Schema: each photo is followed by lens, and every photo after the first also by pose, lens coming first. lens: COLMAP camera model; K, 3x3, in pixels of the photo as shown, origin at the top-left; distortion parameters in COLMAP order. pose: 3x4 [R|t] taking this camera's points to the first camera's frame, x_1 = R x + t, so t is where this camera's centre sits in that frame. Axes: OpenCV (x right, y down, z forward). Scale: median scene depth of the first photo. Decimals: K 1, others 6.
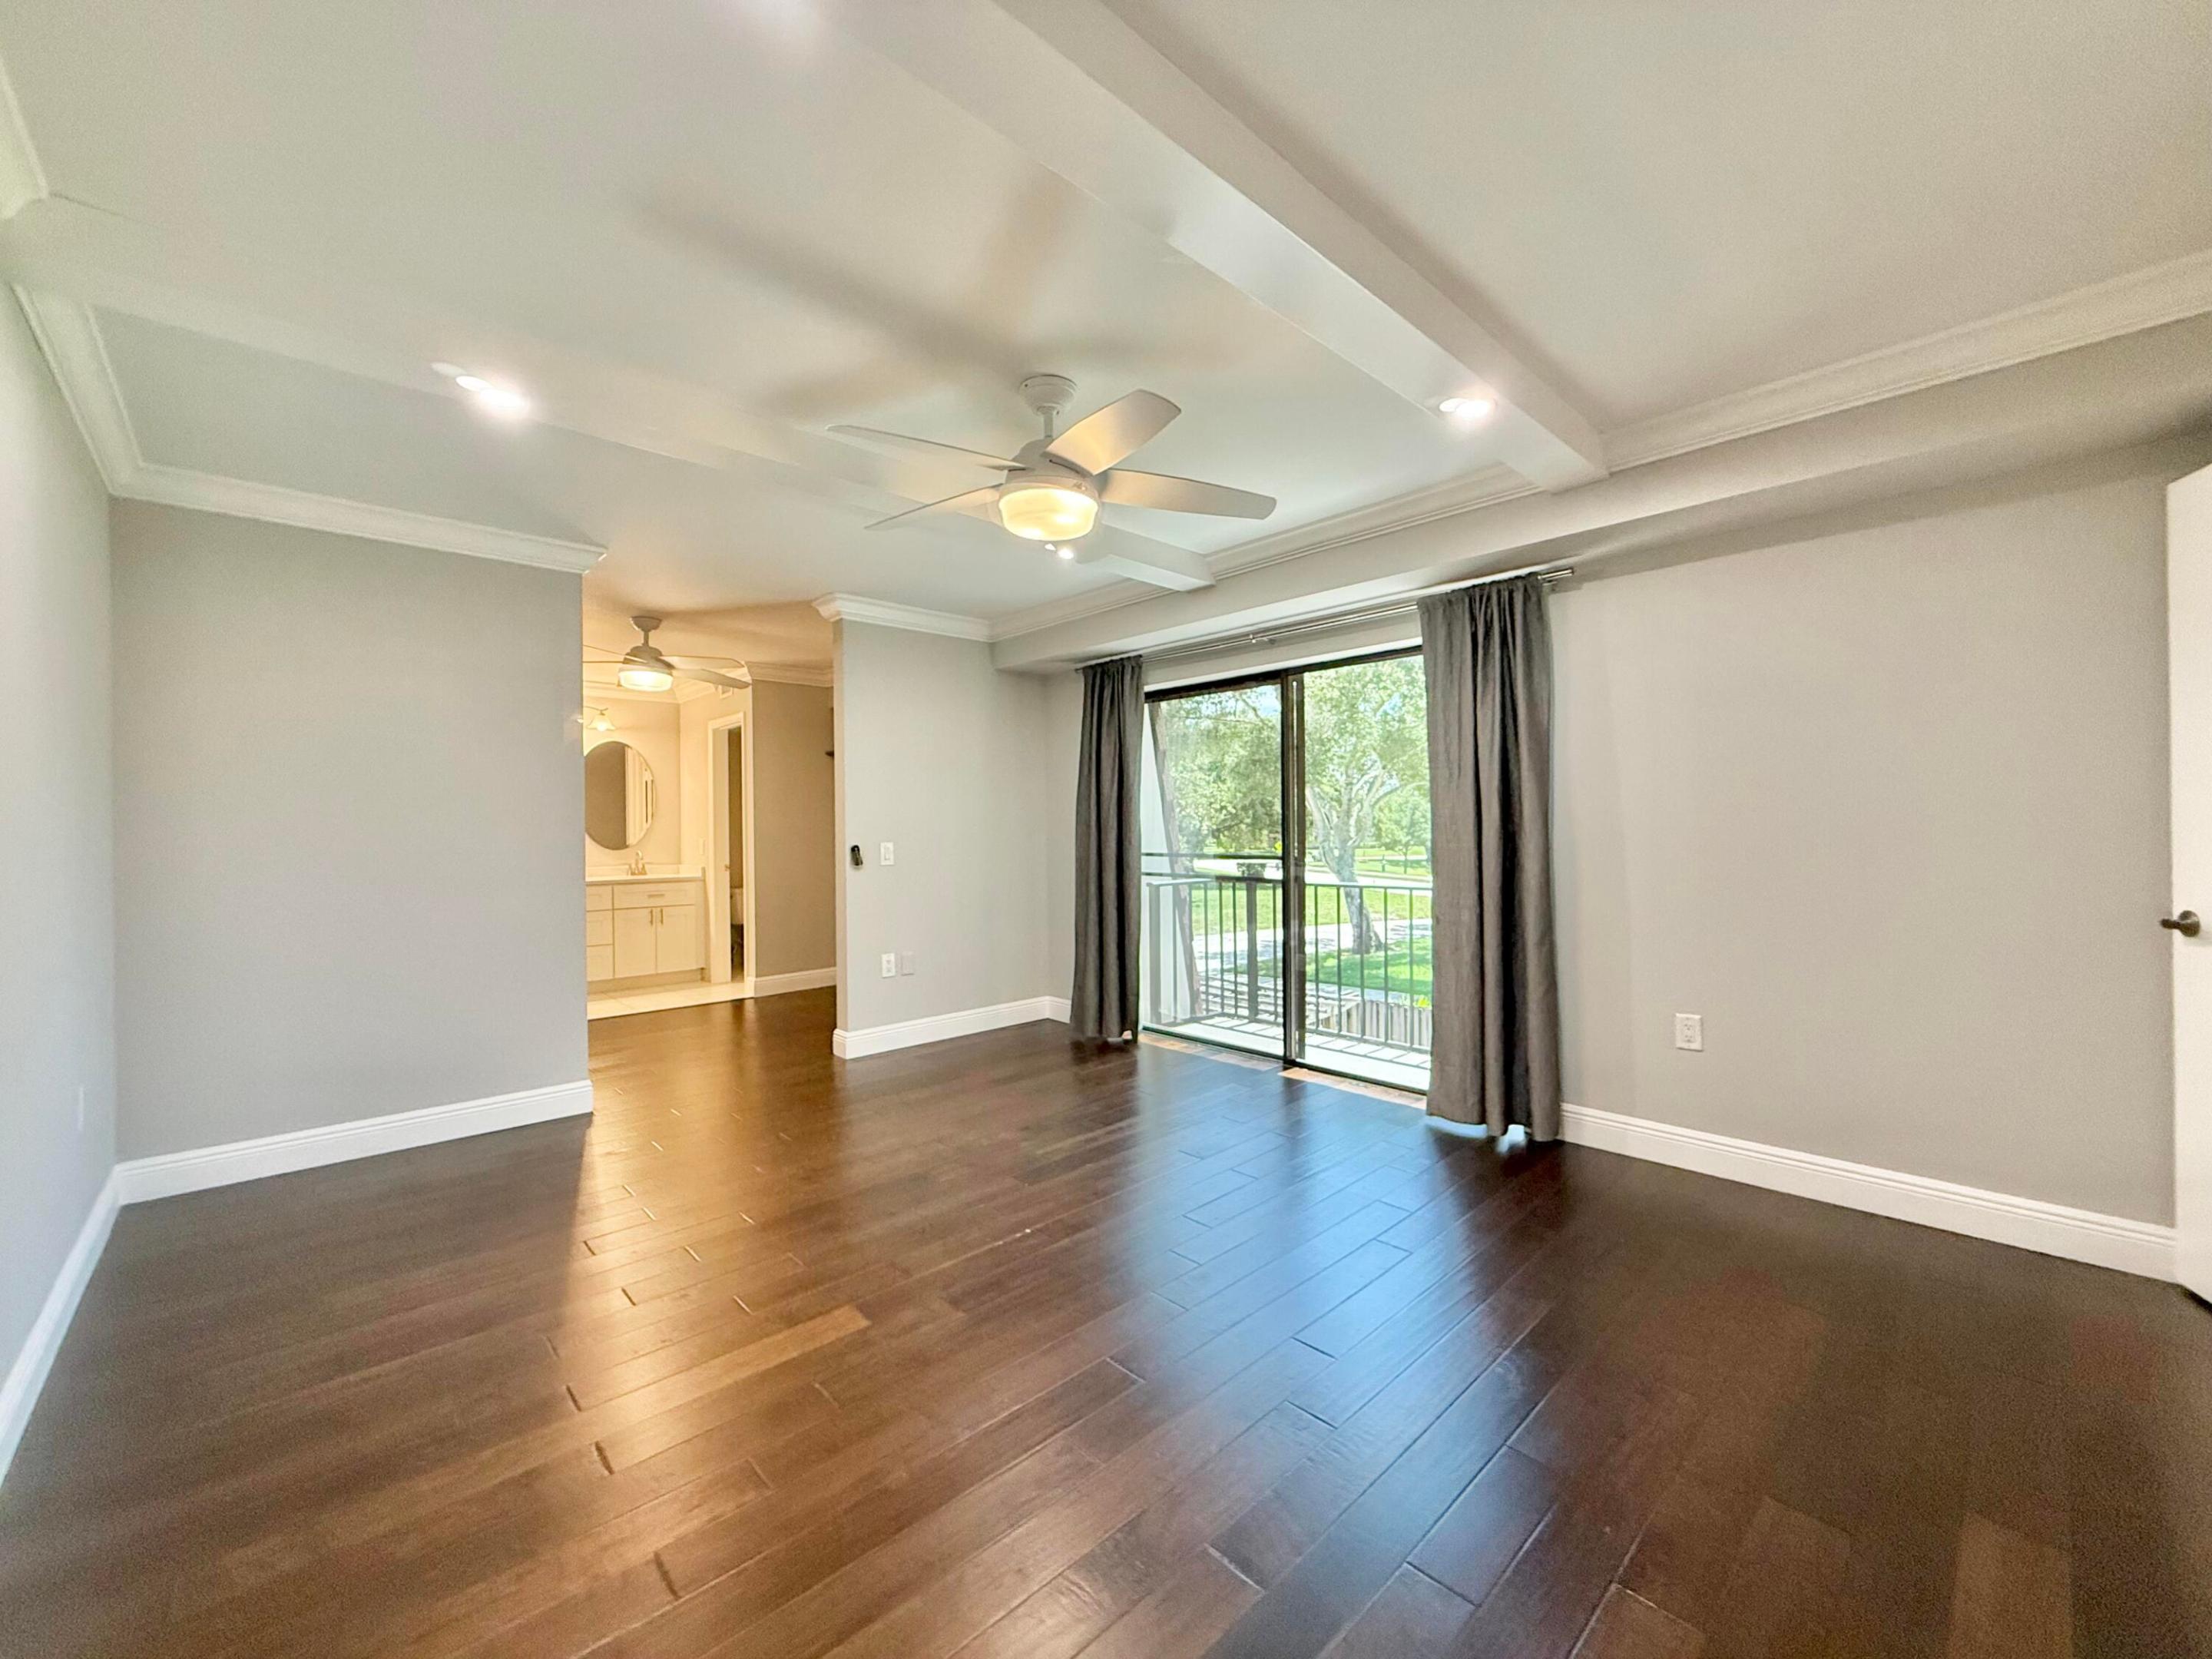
lens RADIAL K [[883.0, 0, 1097.9], [0, 883.0, 825.4], [0, 0, 1]] dist [-0.000139, -0.000728]
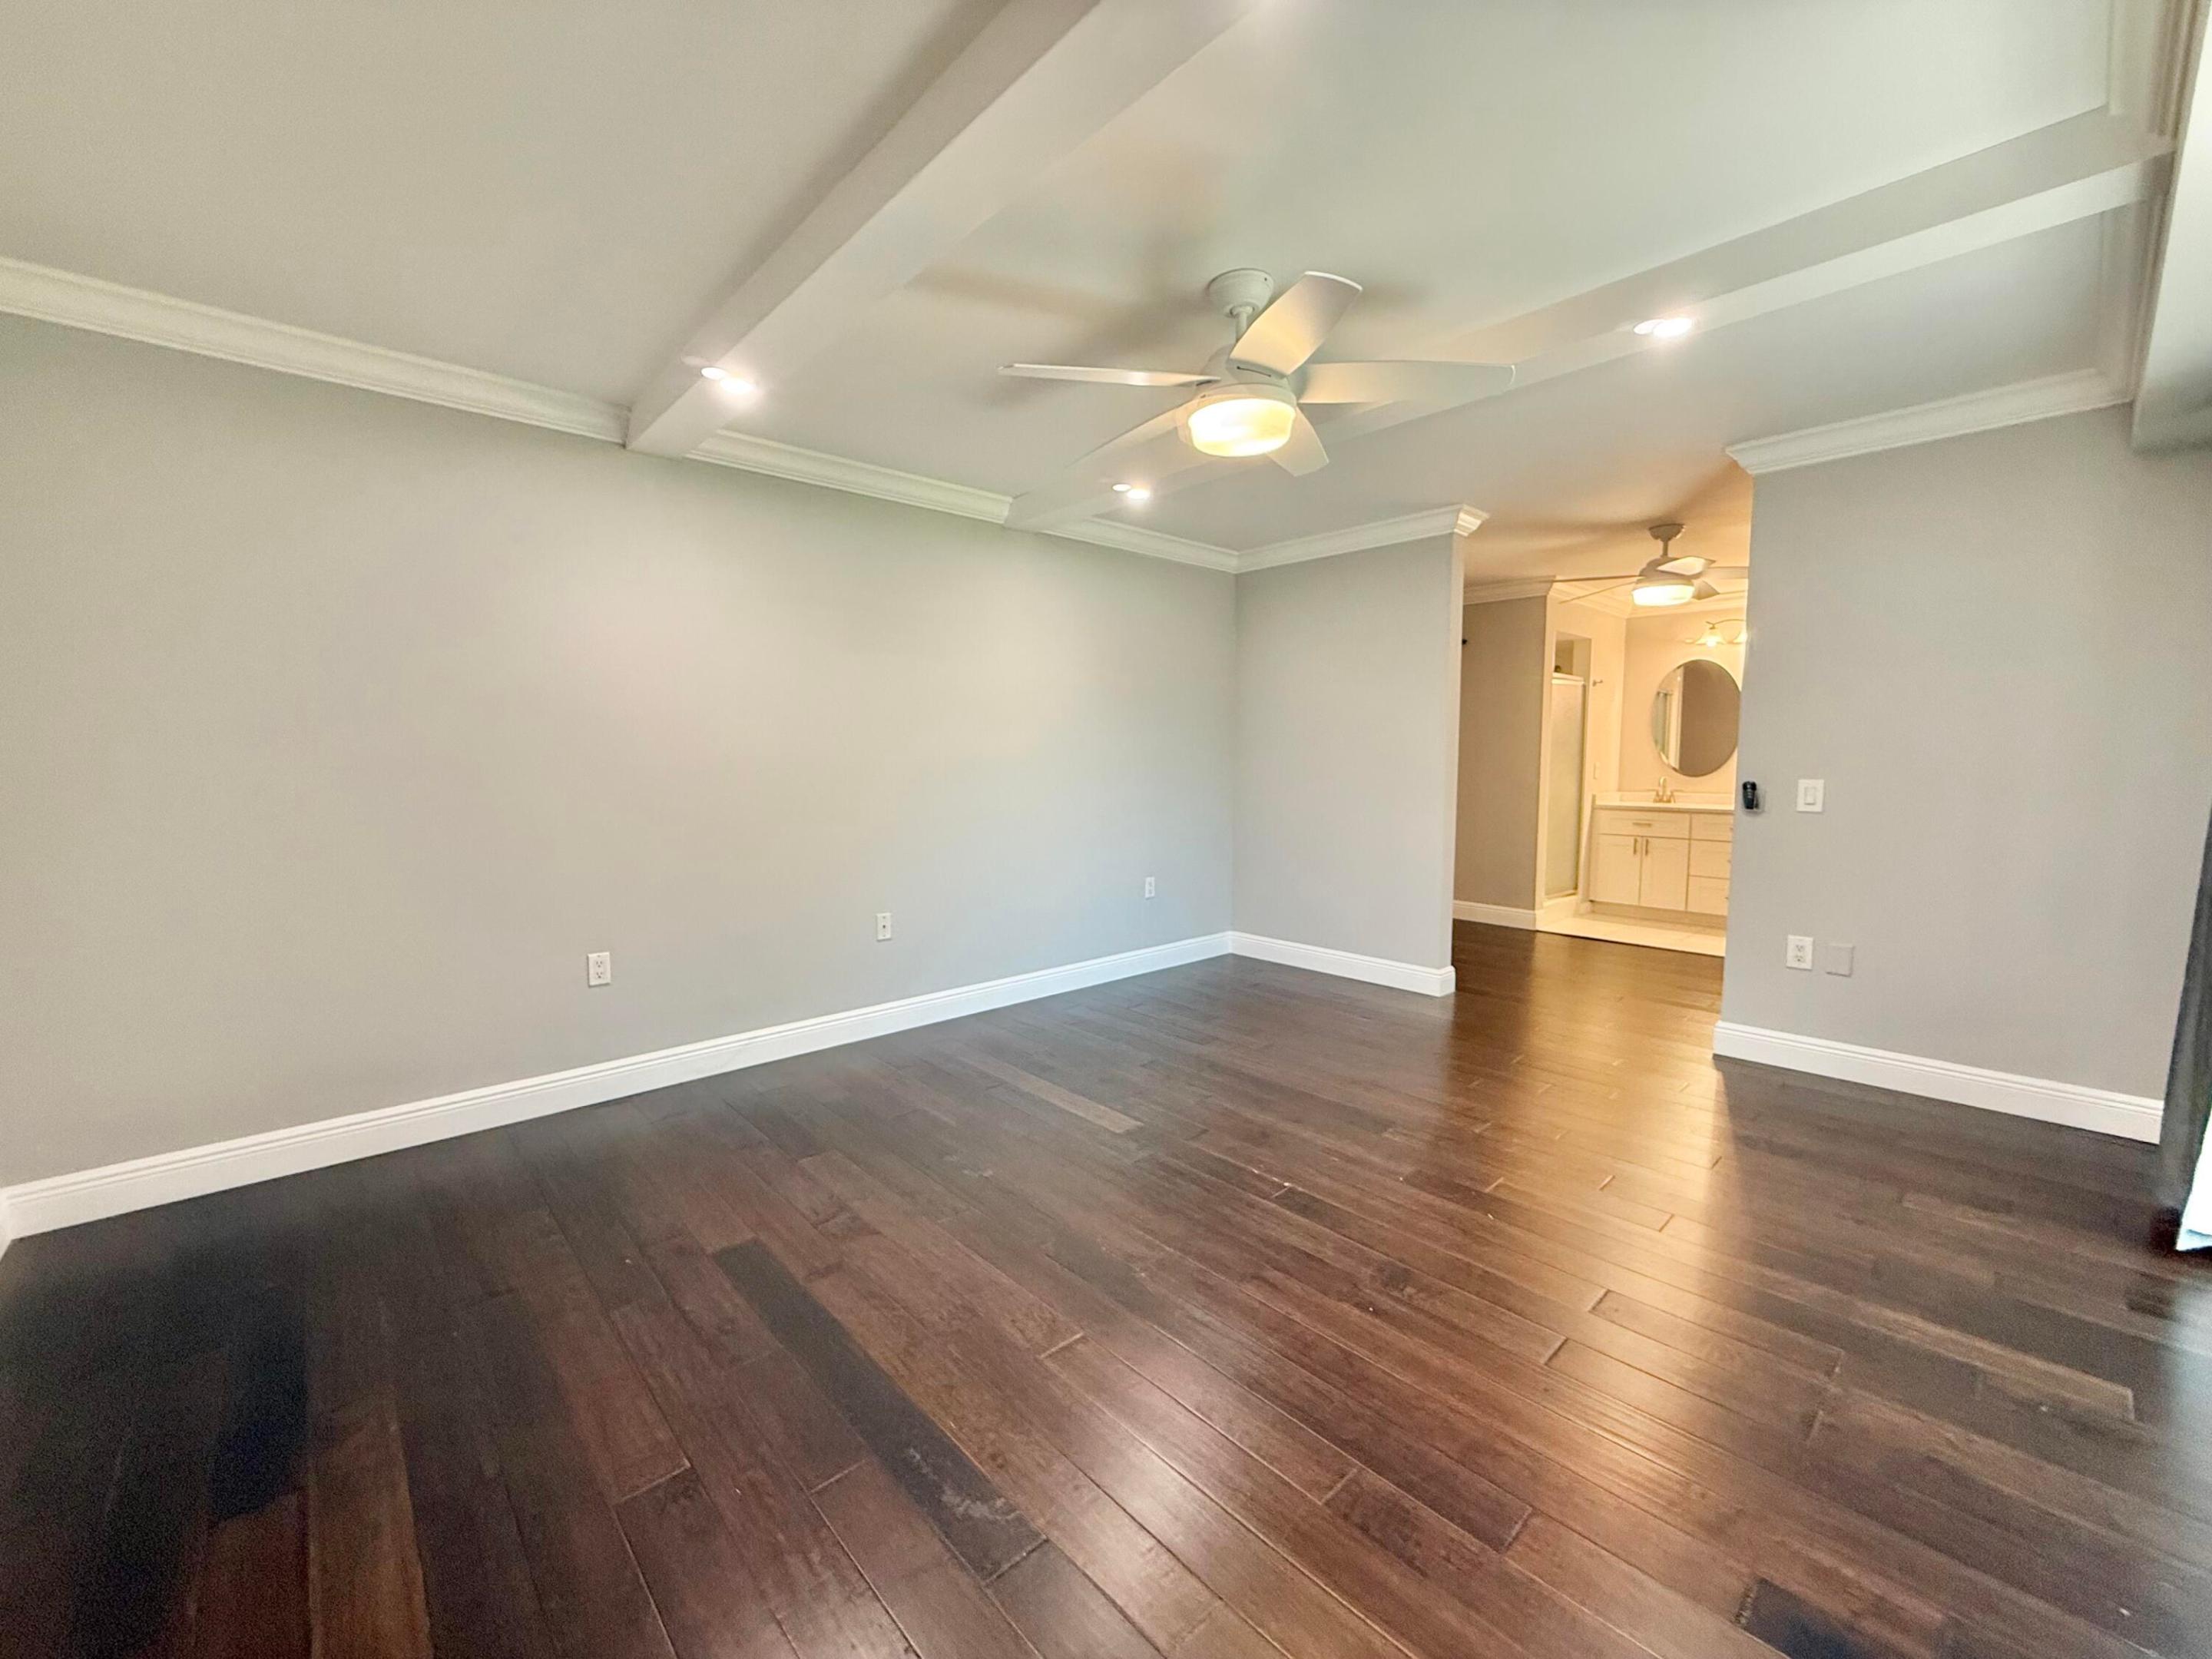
lens RADIAL K [[883.0, 0, 1075.4], [0, 883.0, 835.5], [0, 0, 1]] dist [-0.000139, -0.000728]
pose [[0.003800, 0.108063, -0.994137, 0.753661], [0.006831, 0.994118, 0.108087, -0.026907], [0.999969, -0.007201, 0.003040, 0.680961]]
